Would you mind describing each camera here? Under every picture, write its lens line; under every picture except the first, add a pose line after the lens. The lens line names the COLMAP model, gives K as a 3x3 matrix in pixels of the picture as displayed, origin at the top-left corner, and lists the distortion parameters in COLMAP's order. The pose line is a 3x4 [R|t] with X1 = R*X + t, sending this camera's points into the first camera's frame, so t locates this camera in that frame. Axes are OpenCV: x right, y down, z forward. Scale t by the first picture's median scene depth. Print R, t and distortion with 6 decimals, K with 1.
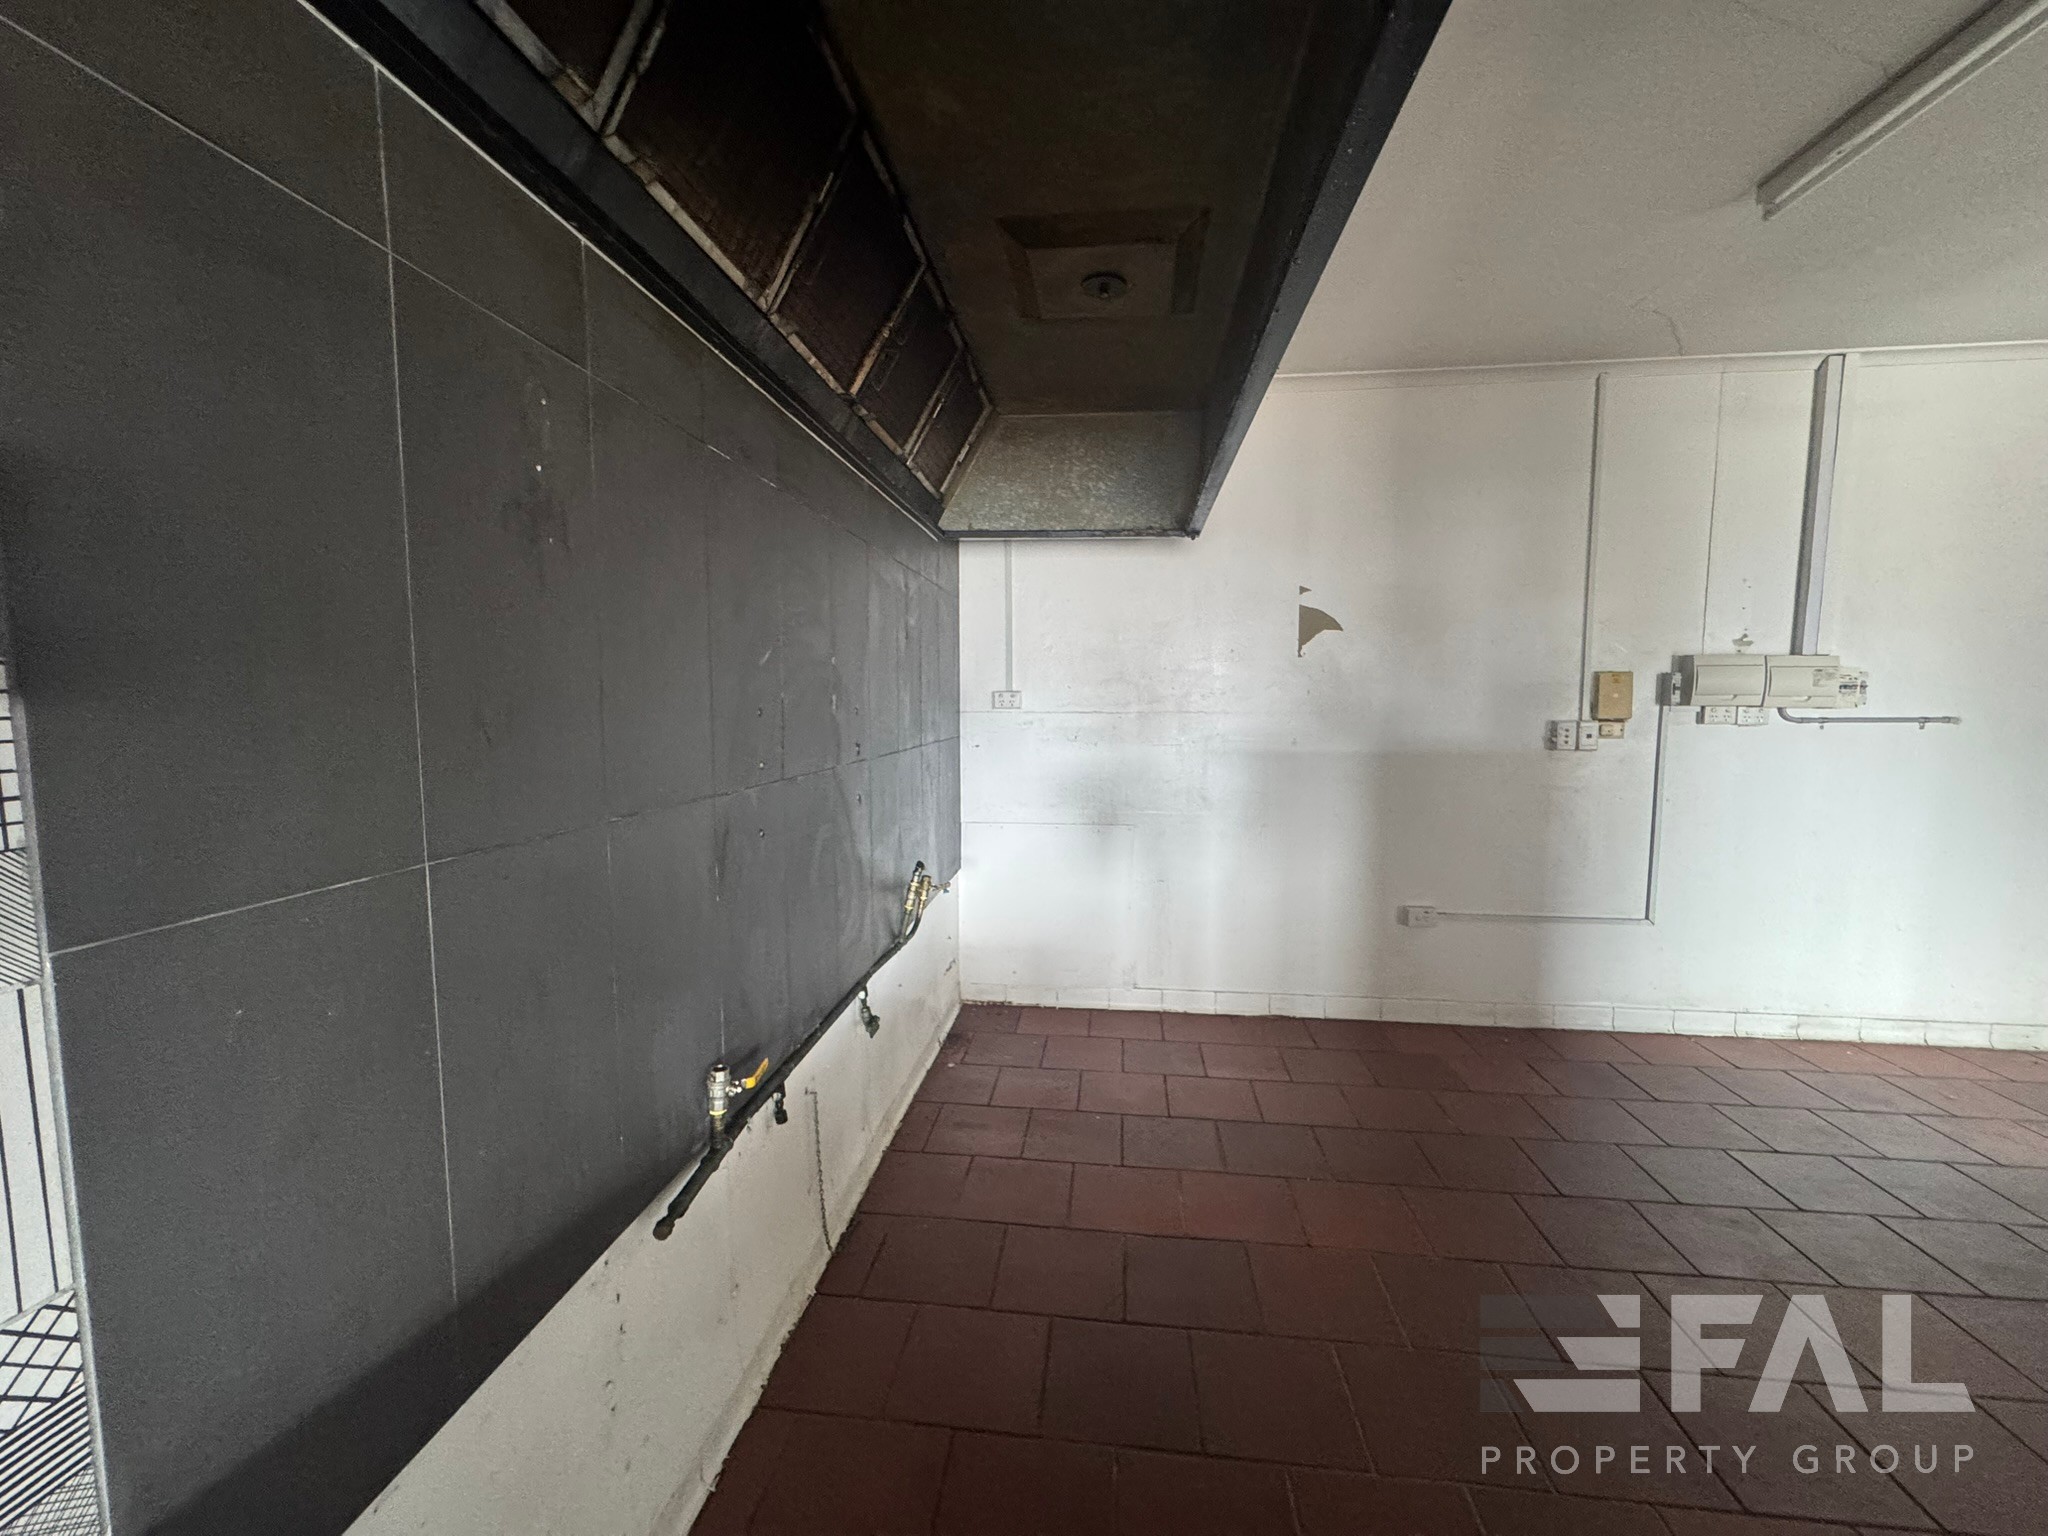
lens RADIAL K [[819.5, 0, 1030.7], [0, 819.5, 773.0], [0, 0, 1]] dist [-0.001630, 0.000035]
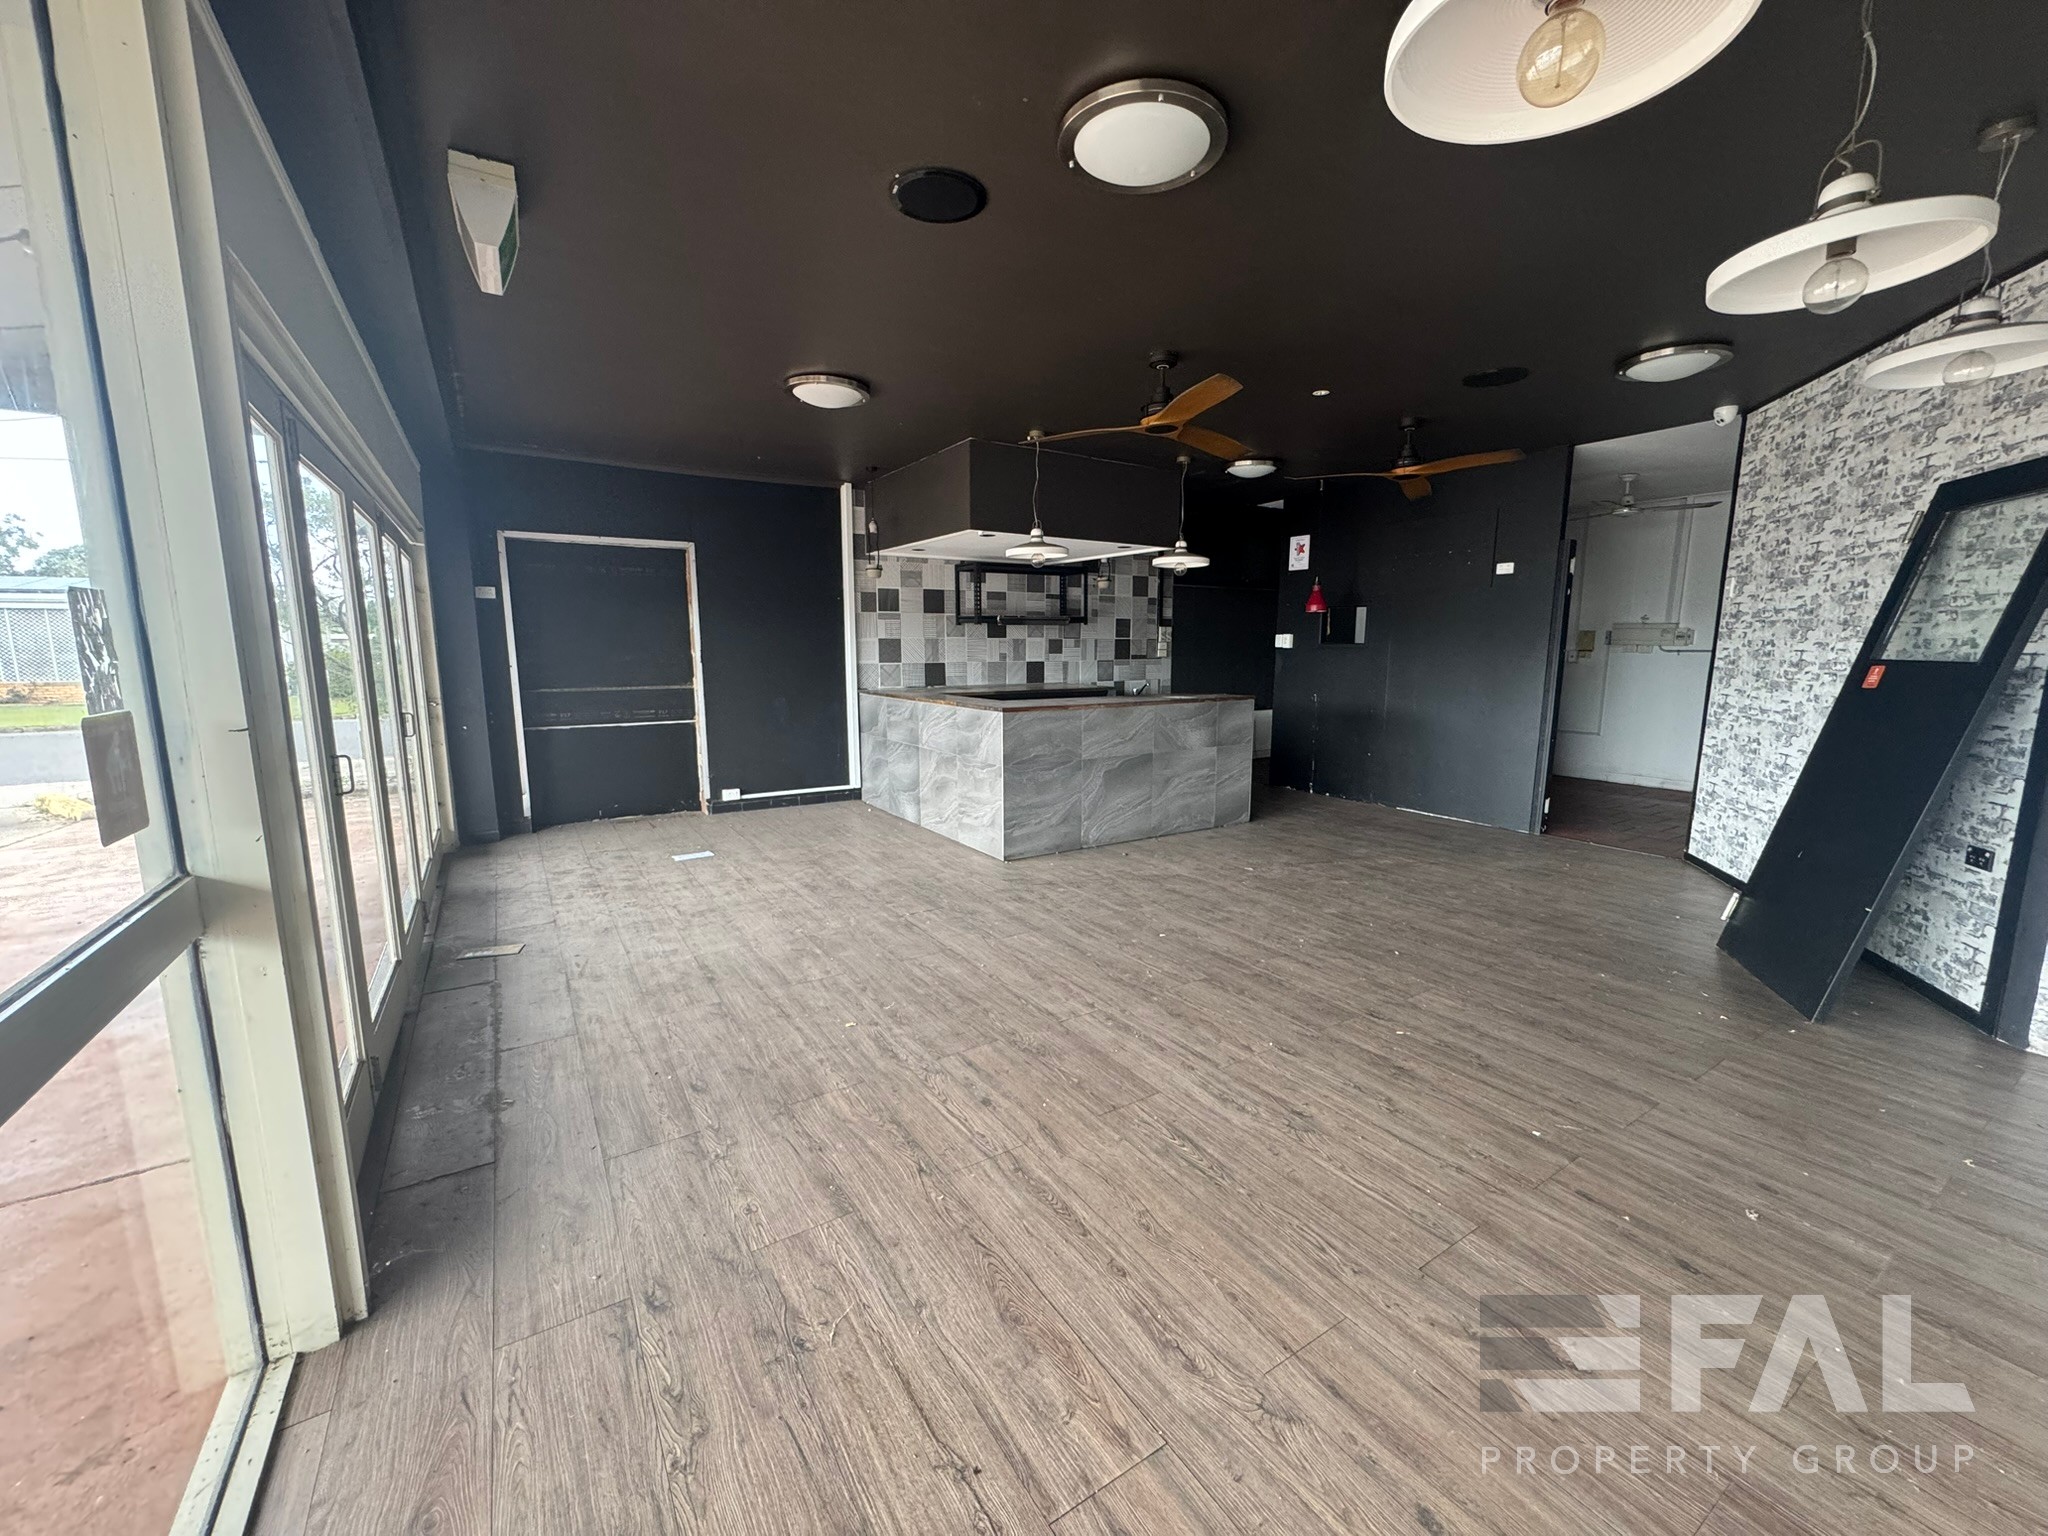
lens RADIAL K [[819.5, 0, 1014.9], [0, 819.5, 767.6], [0, 0, 1]] dist [-0.001630, 0.000035]
pose [[0.619123, 0.118266, -0.776337, 1.643379], [-0.072284, 0.992980, 0.093623, 0.184807], [0.781960, -0.001847, 0.623326, -1.942369]]
